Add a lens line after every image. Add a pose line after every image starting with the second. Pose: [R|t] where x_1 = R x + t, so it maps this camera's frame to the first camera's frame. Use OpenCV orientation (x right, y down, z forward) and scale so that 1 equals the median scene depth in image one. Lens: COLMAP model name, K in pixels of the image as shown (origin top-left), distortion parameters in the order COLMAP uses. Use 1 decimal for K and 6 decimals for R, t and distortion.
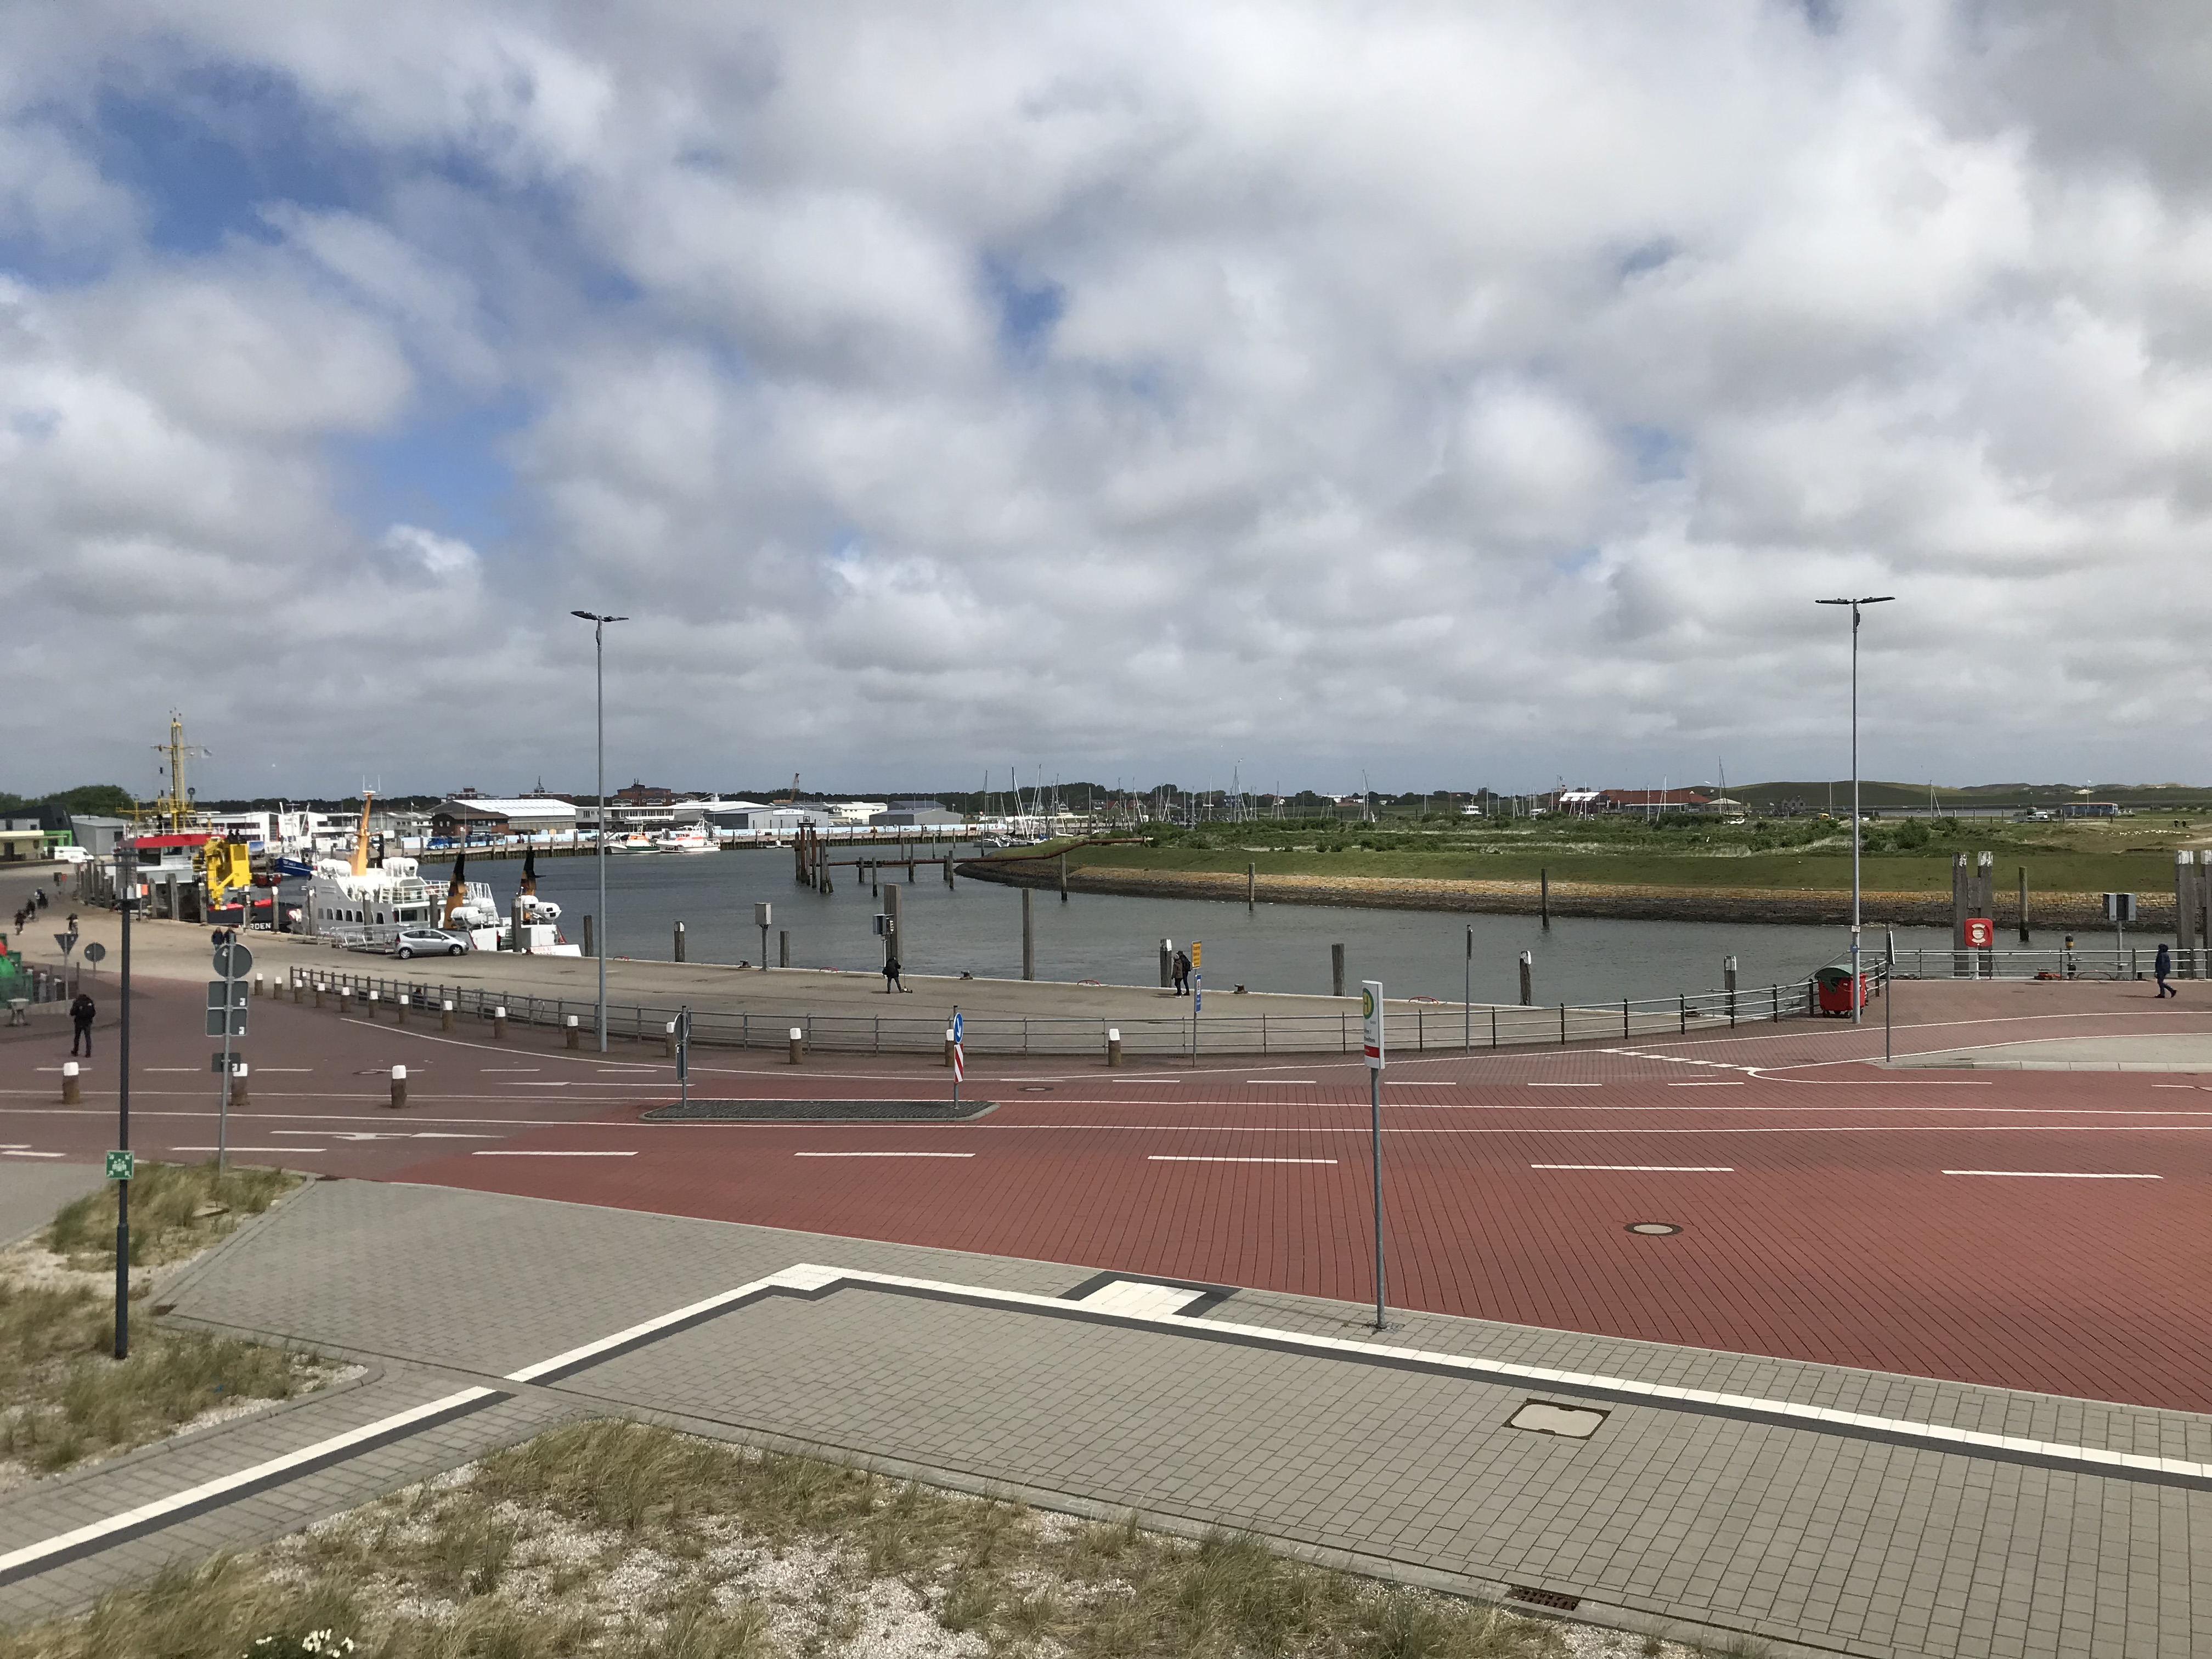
lens RADIAL K [[1821.9, 0, 1106.0], [0, 1821.9, 829.5], [0, 0, 1]] dist [0.062095, -0.050805]
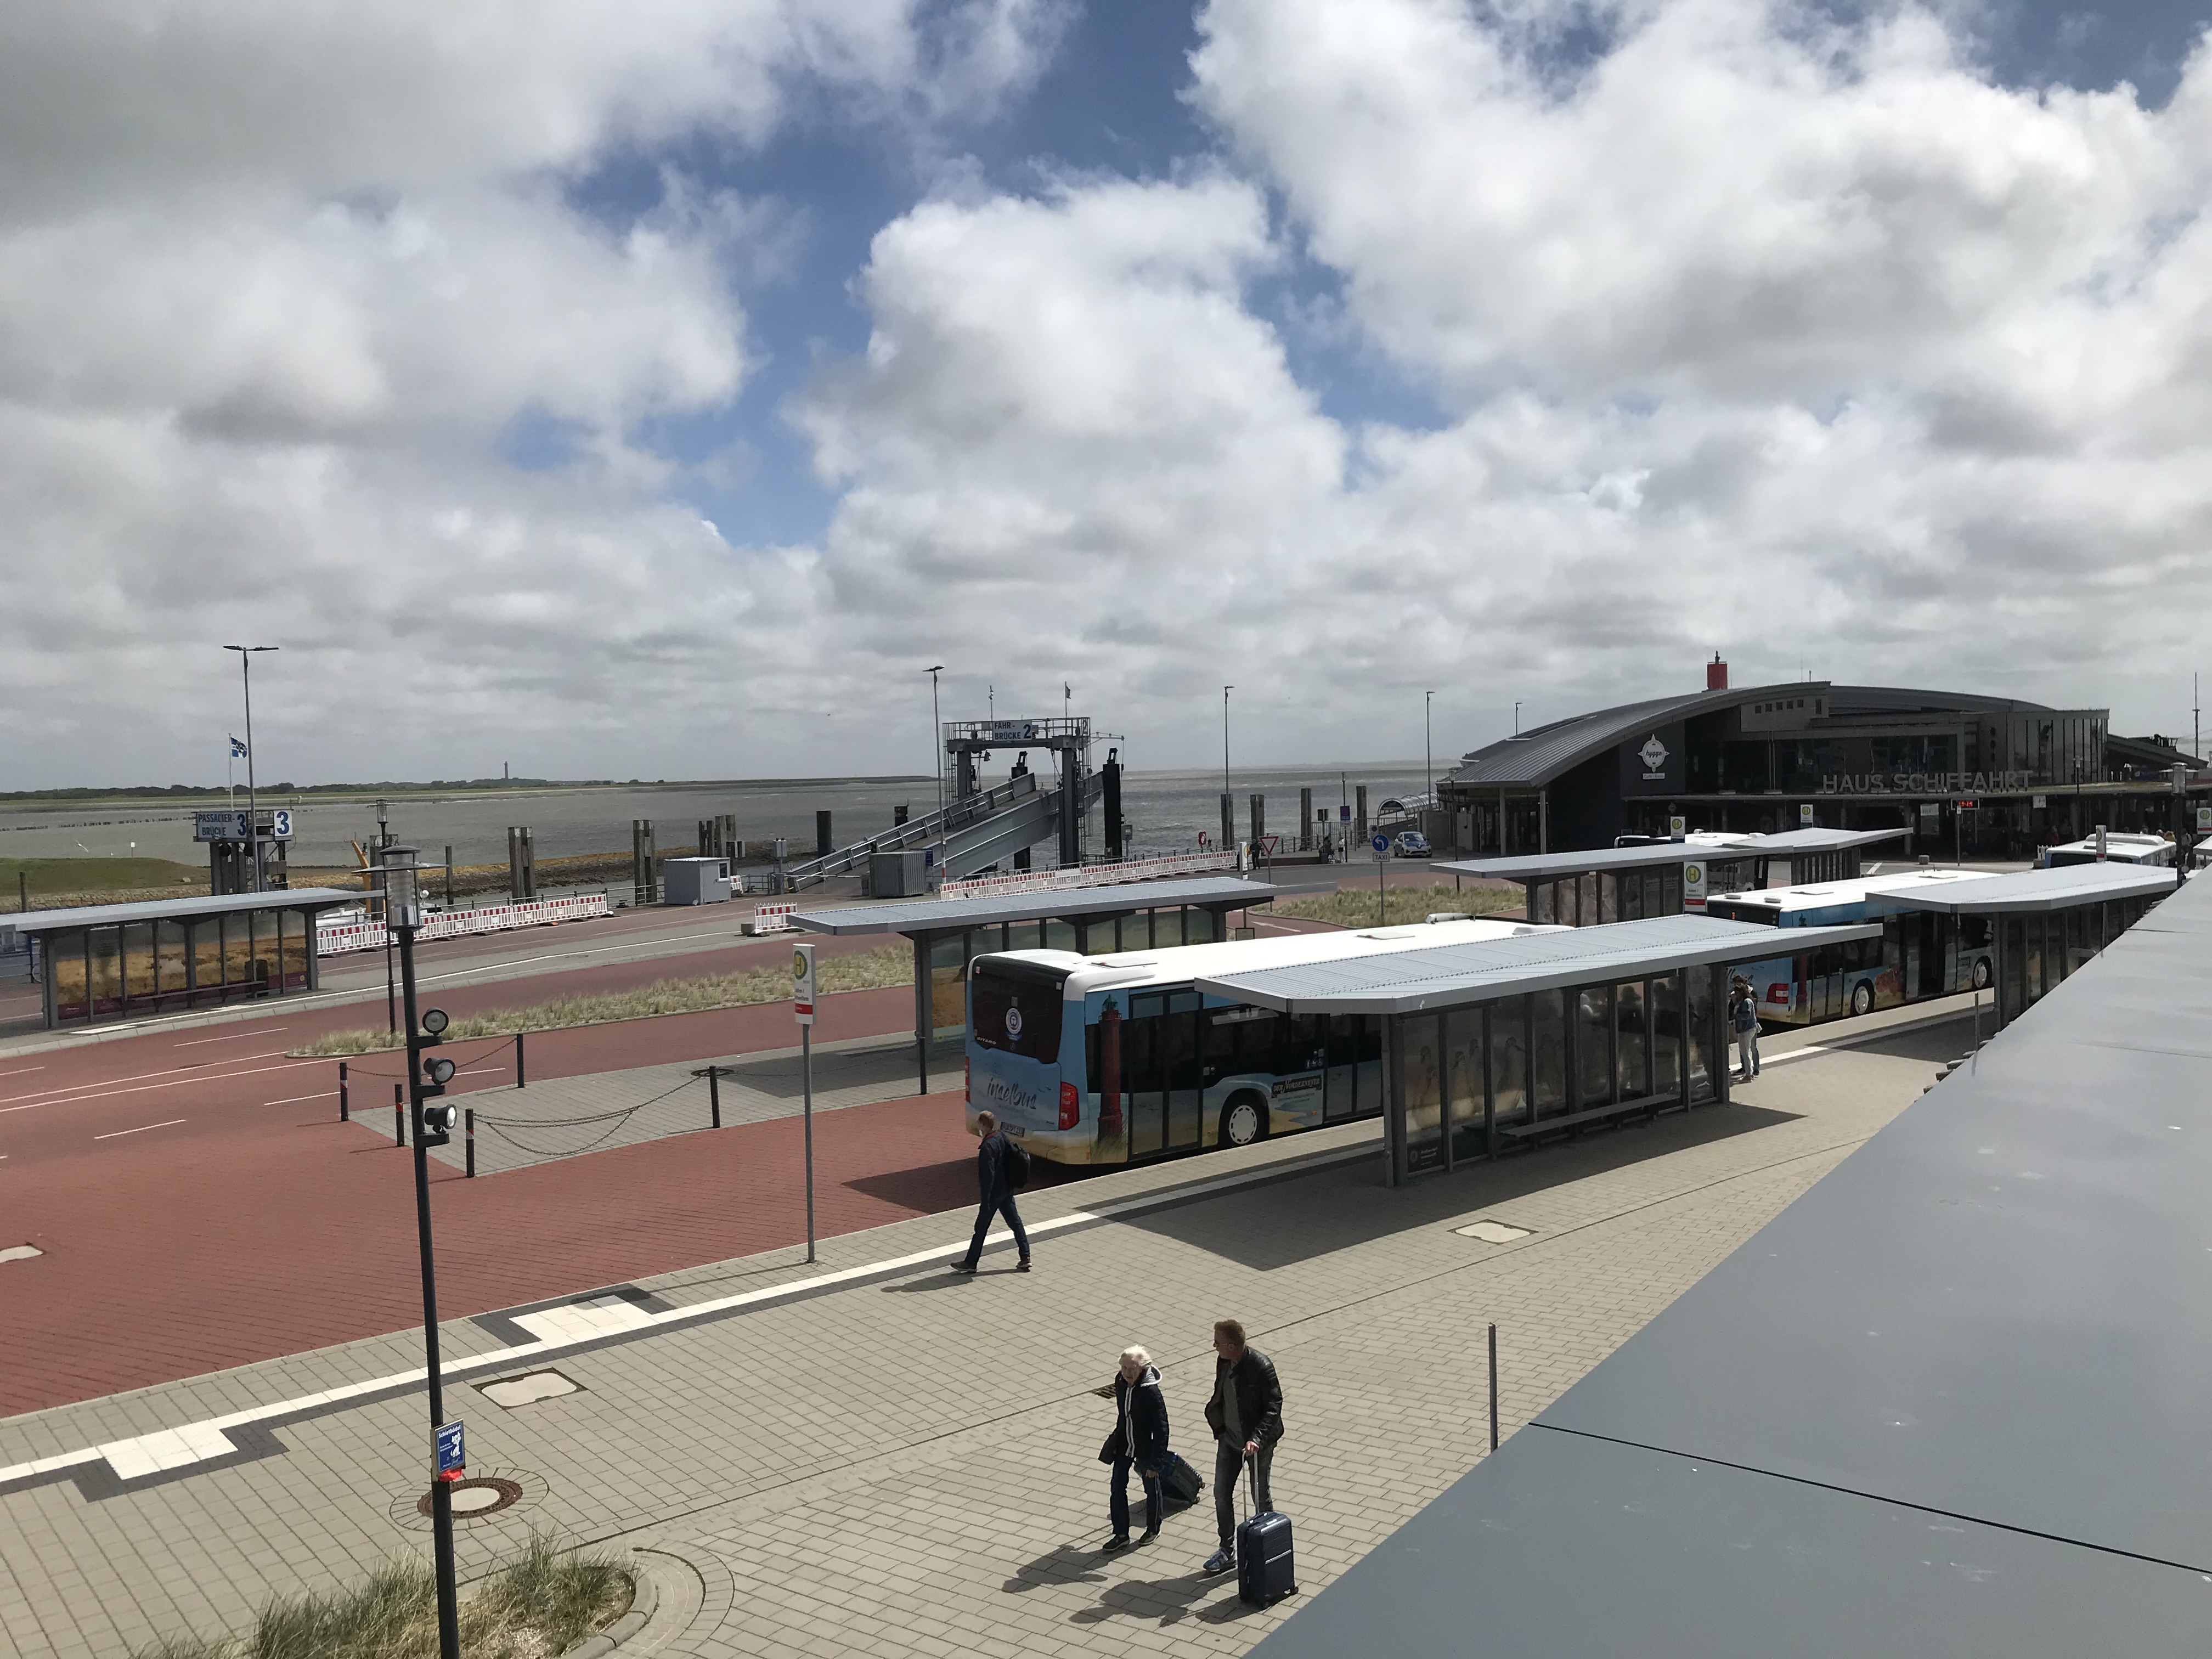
lens RADIAL K [[1852.5, 0, 1106.0], [0, 1852.5, 829.5], [0, 0, 1]] dist [0.009001, -0.013785]
pose [[0.322468, -0.022538, 0.946312, -0.768822], [0.033179, 0.999371, 0.012495, 0.014168], [-0.945999, 0.027369, 0.323013, 0.466526]]
